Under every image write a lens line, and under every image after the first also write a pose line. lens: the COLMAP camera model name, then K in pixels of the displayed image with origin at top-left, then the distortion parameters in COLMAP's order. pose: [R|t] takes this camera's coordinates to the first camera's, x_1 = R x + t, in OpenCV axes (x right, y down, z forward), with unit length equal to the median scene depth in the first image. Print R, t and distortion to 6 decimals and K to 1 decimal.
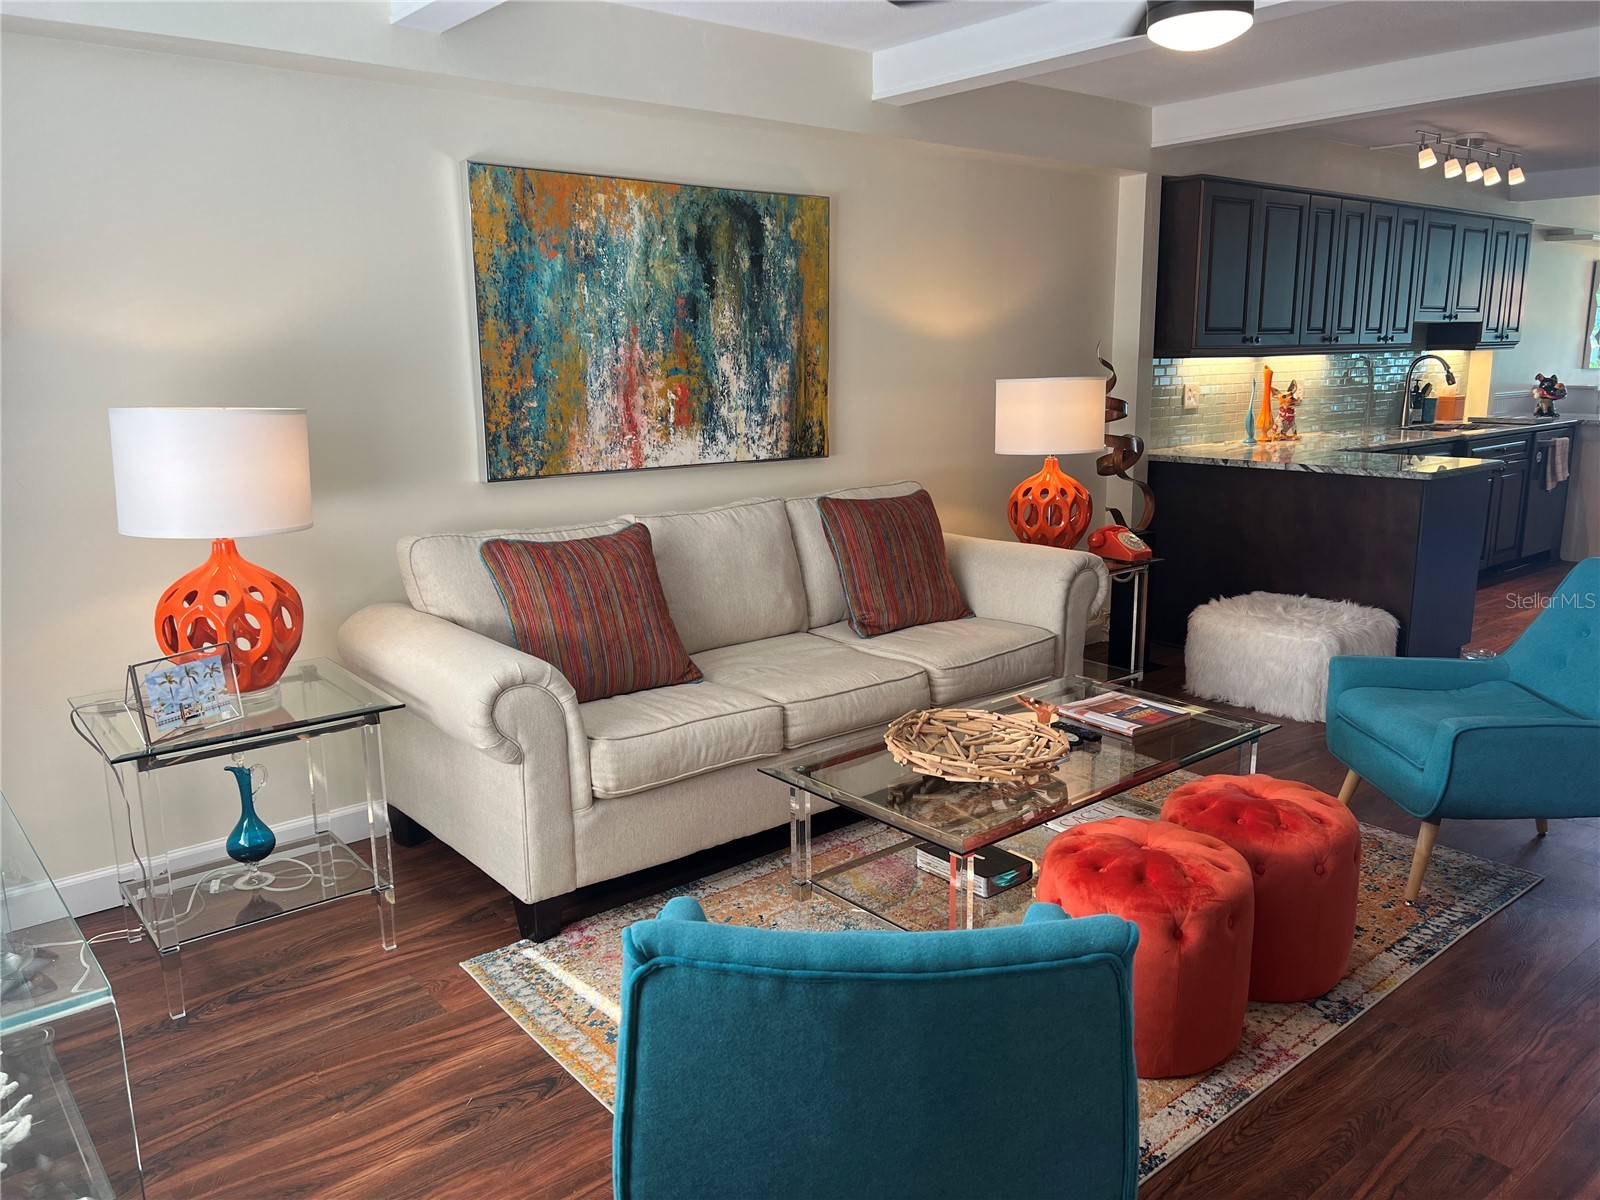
lens RADIAL K [[1201.0, 0, 792.2], [0, 1201.0, 609.7], [0, 0, 1]] dist [0.065235, -0.081233]
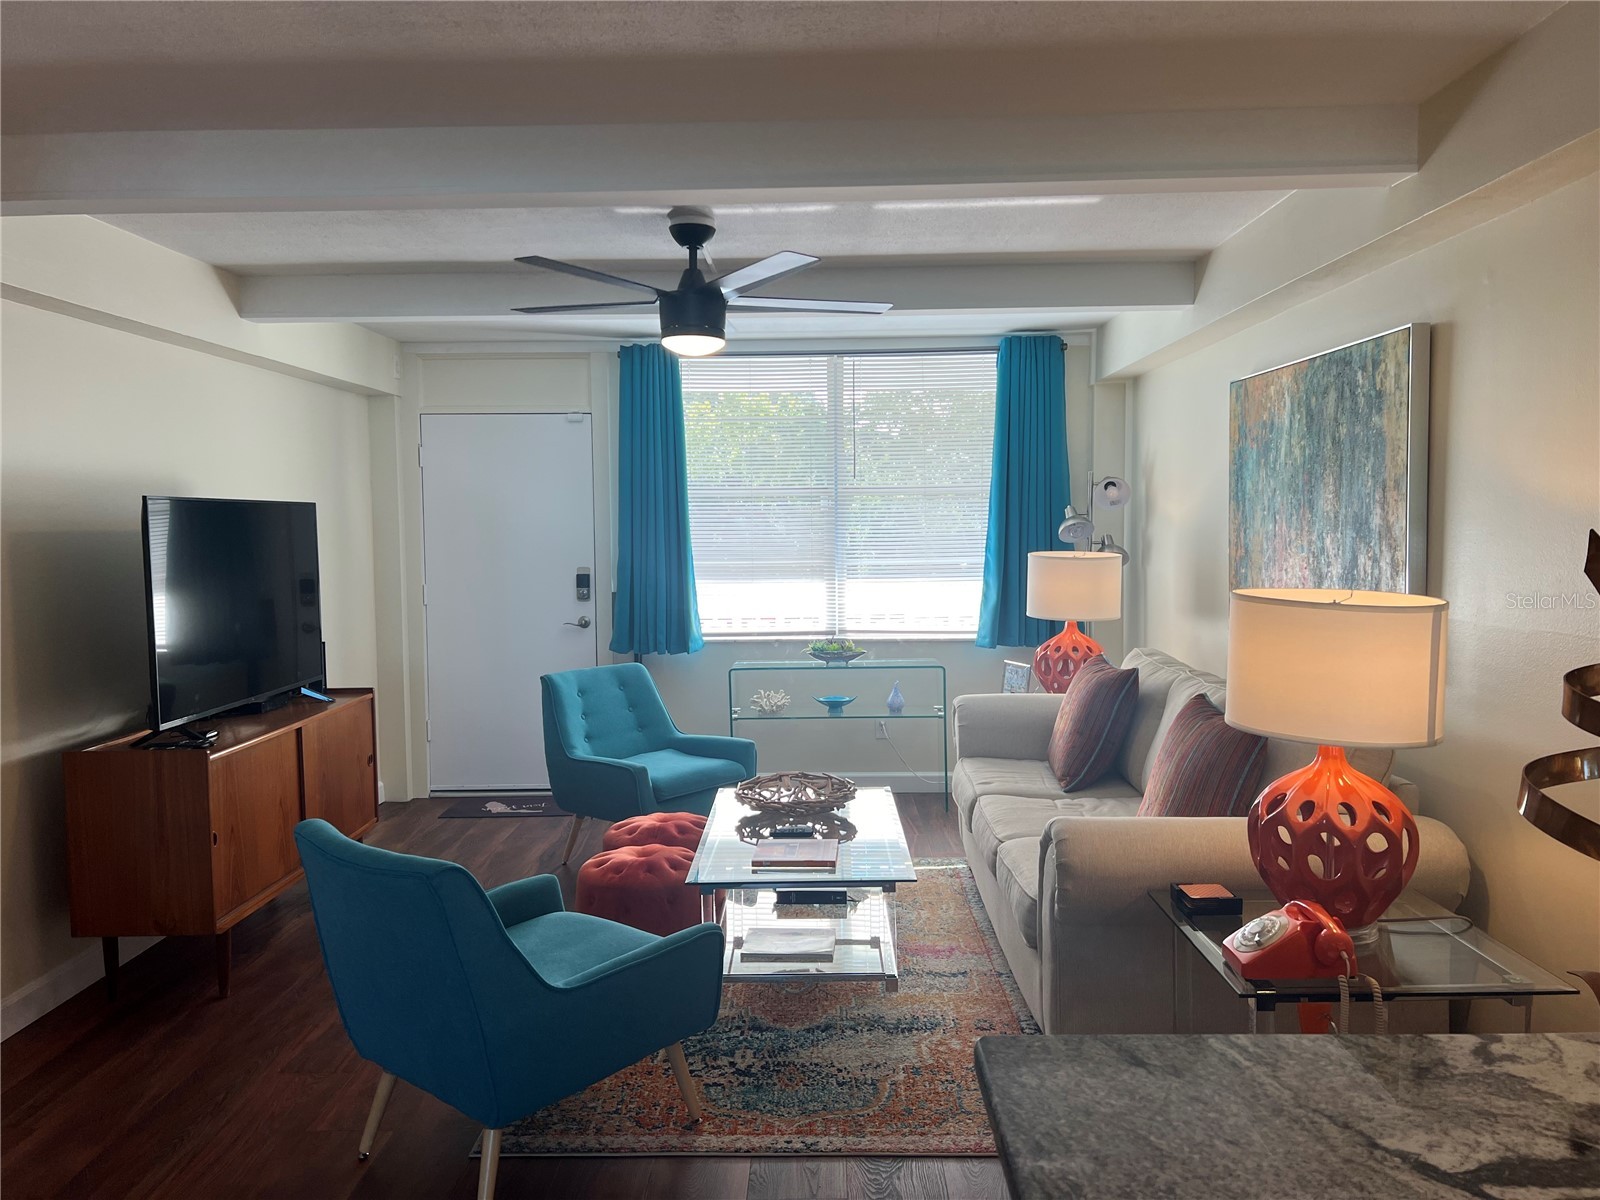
lens RADIAL K [[1201.0, 0, 792.4], [0, 1201.0, 594.4], [0, 0, 1]] dist [0.065235, -0.081233]
pose [[-0.655561, 0.065660, -0.752282, 0.825226], [-0.140976, 0.968057, 0.207344, -0.283726], [0.741866, 0.241981, -0.625364, 1.217682]]
